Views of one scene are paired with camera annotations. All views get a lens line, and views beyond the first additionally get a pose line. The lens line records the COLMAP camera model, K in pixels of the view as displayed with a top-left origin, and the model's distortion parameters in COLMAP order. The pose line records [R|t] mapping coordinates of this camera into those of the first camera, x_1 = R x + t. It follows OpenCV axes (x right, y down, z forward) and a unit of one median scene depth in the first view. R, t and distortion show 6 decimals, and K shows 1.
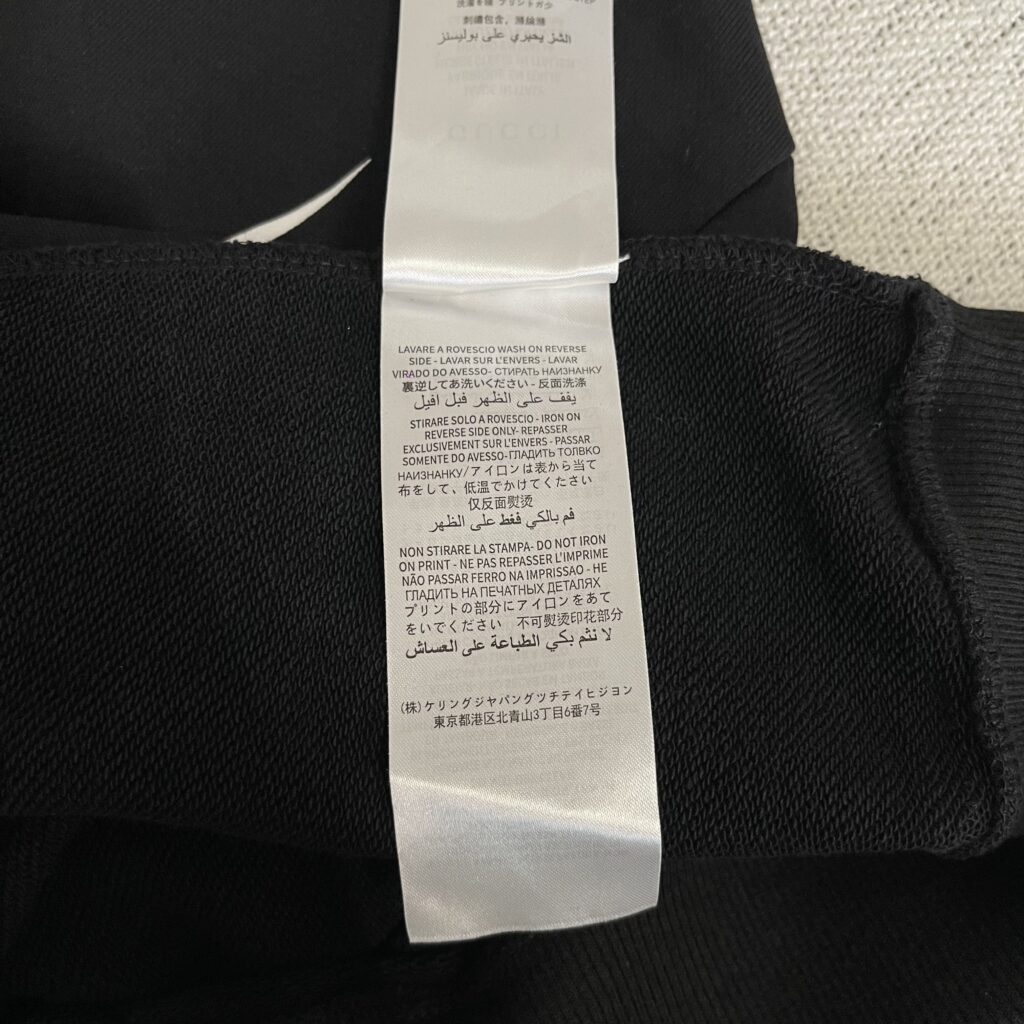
lens RADIAL K [[995.3, 0, 511.5], [0, 995.3, 510.3], [0, 0, 1]] dist [0.027672, -0.024541]
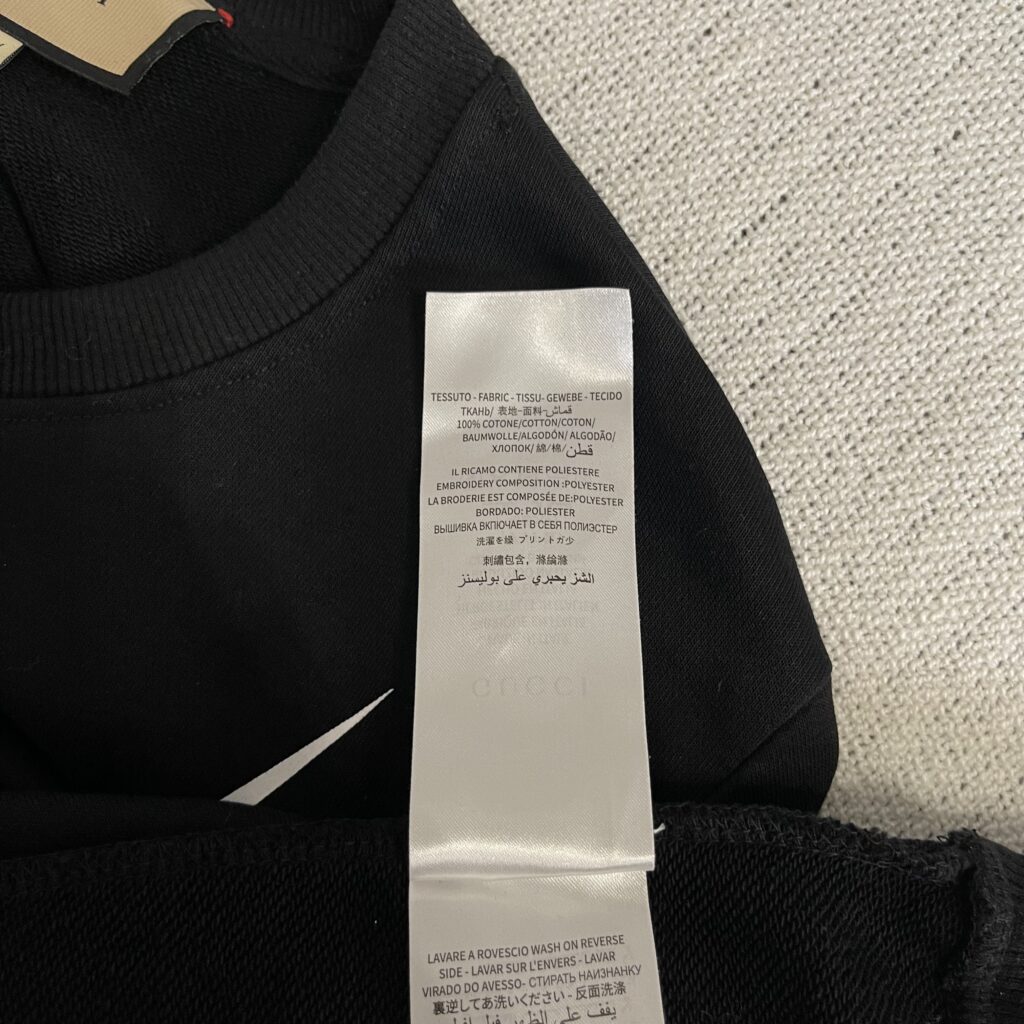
lens RADIAL K [[995.3, 0, 513.6], [0, 995.3, 512.8], [0, 0, 1]] dist [0.027672, -0.024541]
pose [[0.999078, -0.035032, -0.024828, 0.006623], [0.034447, 0.999127, -0.023634, -0.480245], [0.025634, 0.022757, 0.999412, 0.027713]]
